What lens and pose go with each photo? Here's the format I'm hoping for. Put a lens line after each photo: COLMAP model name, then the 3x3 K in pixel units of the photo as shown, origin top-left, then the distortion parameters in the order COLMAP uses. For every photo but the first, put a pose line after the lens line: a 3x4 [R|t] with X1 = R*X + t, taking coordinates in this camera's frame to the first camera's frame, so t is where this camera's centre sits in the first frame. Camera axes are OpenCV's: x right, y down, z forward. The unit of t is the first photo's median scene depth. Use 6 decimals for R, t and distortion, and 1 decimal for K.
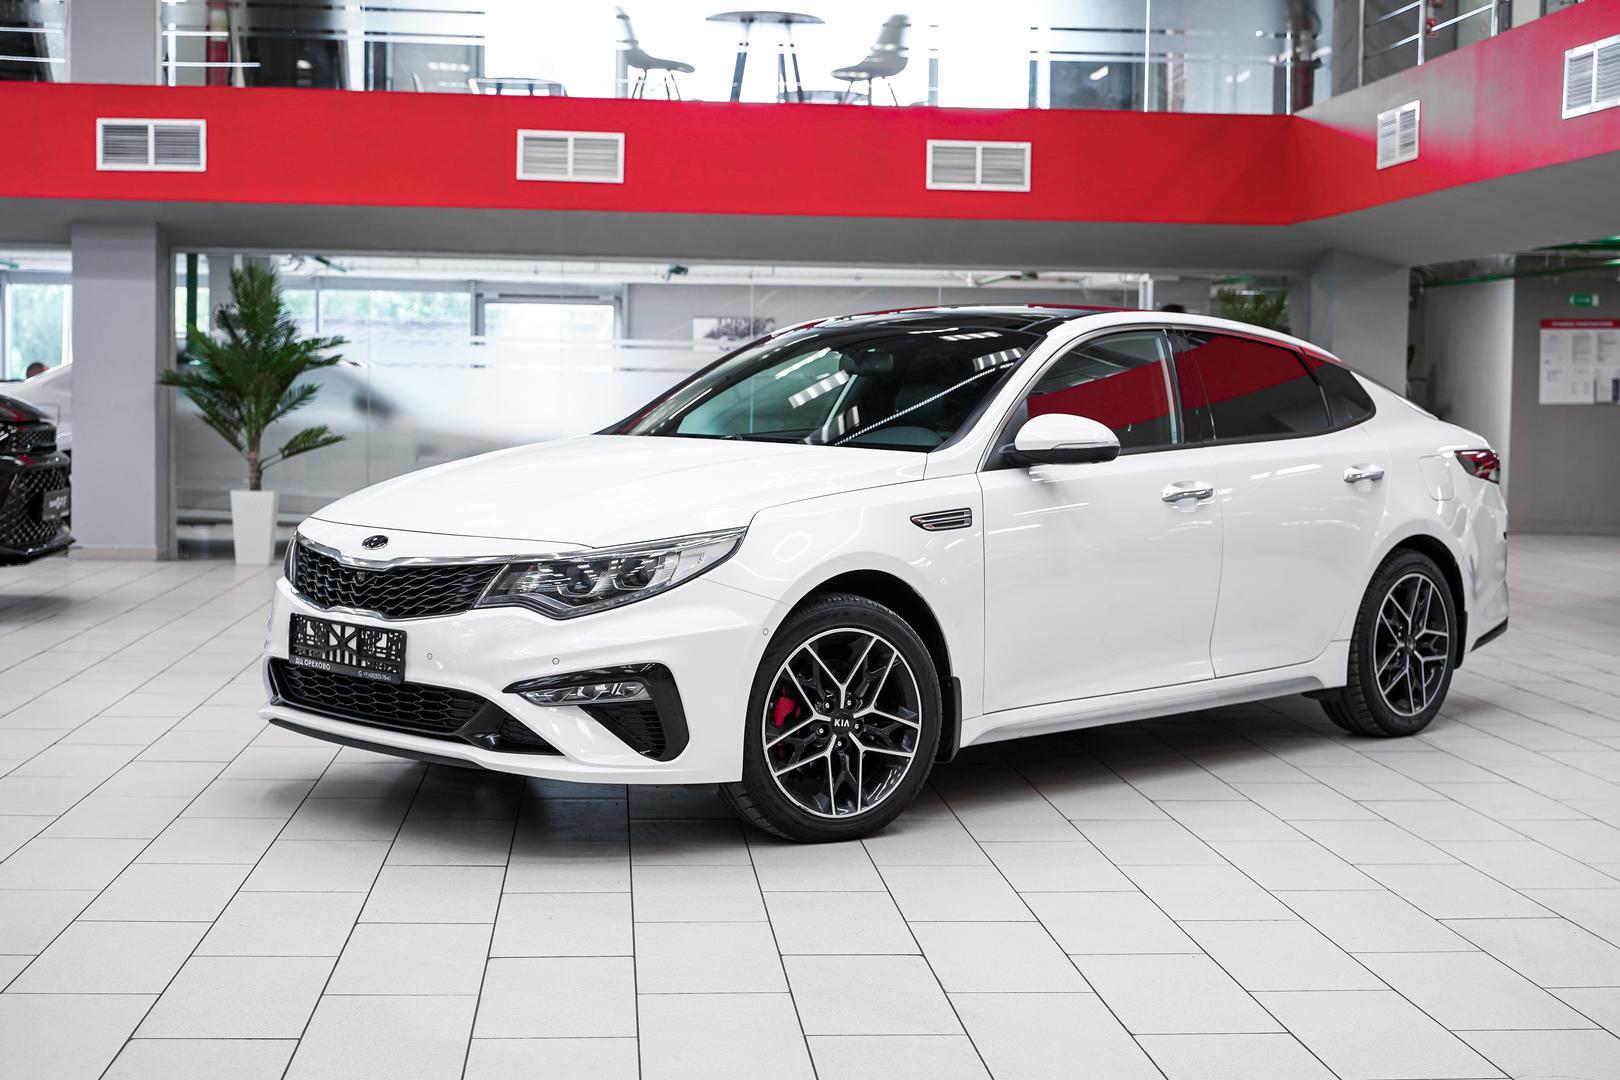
lens RADIAL K [[2269.3, 0, 810.0], [0, 2269.3, 540.0], [0, 0, 1]] dist [0.000371, -0.015775]
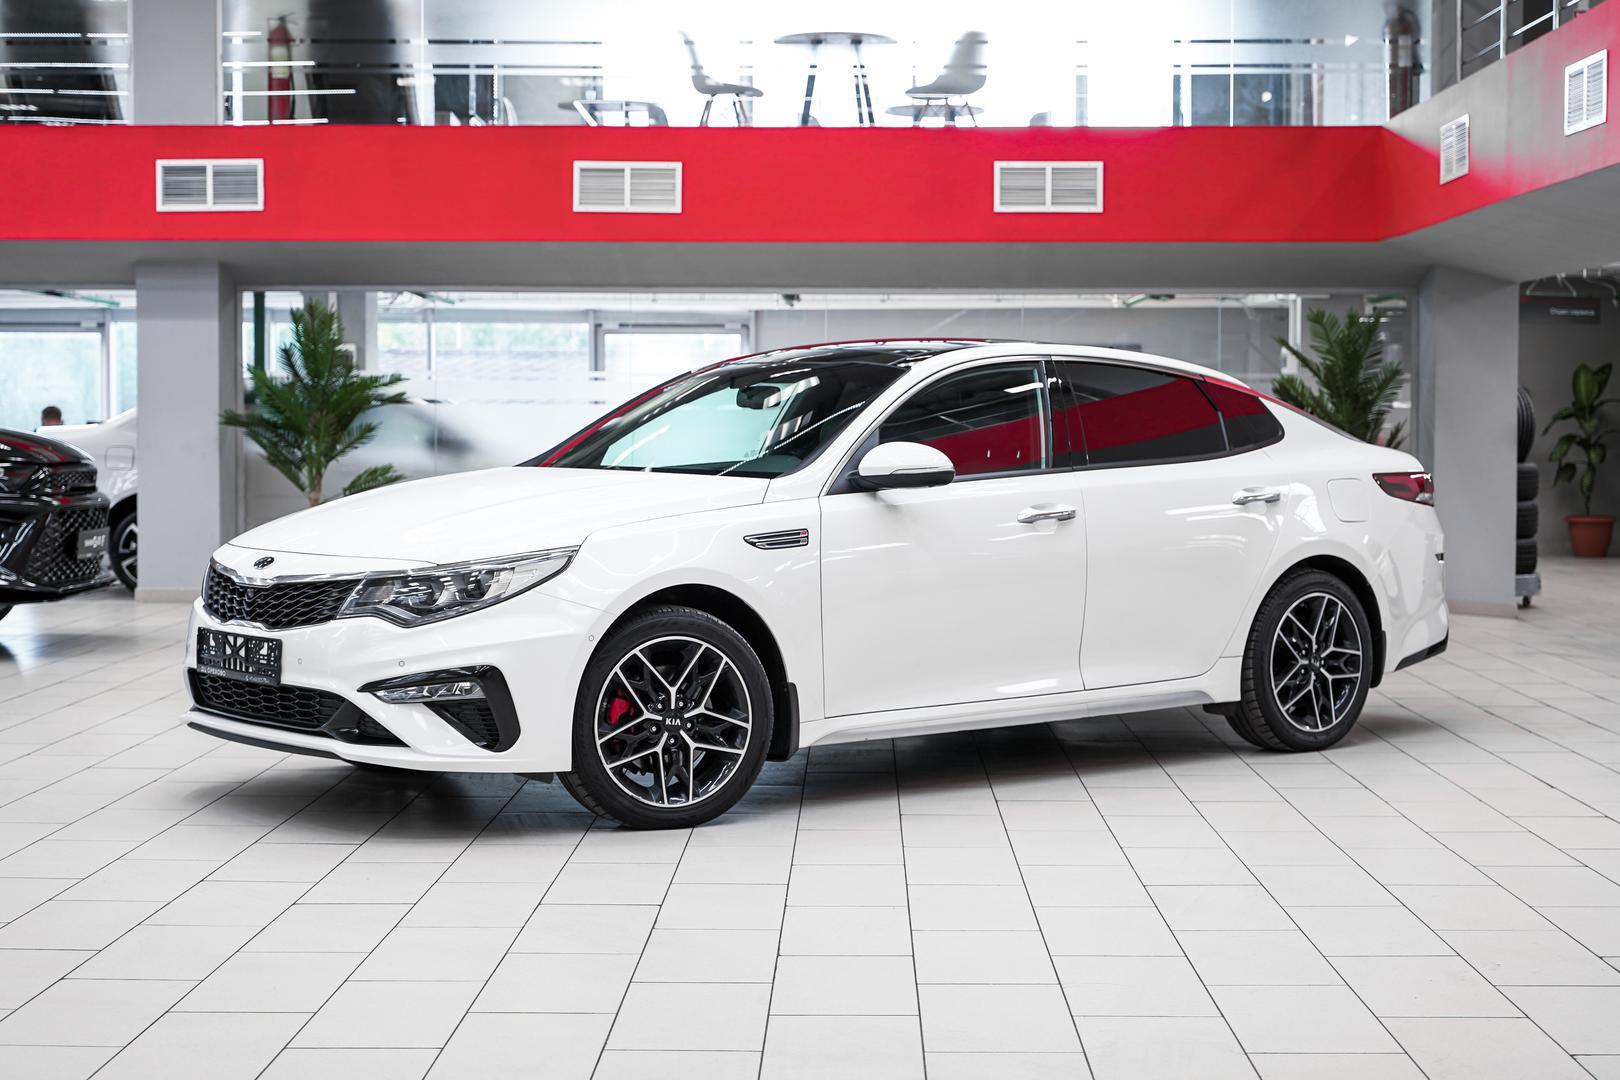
lens RADIAL K [[2578.3, 0, 808.6], [0, 2578.3, 558.5], [0, 0, 1]] dist [0.005011, 0.039990]
pose [[0.995100, -0.008250, -0.098530, 0.082184], [0.006953, 0.999885, -0.013498, 0.007222], [0.098630, 0.012746, 0.995043, -0.101134]]
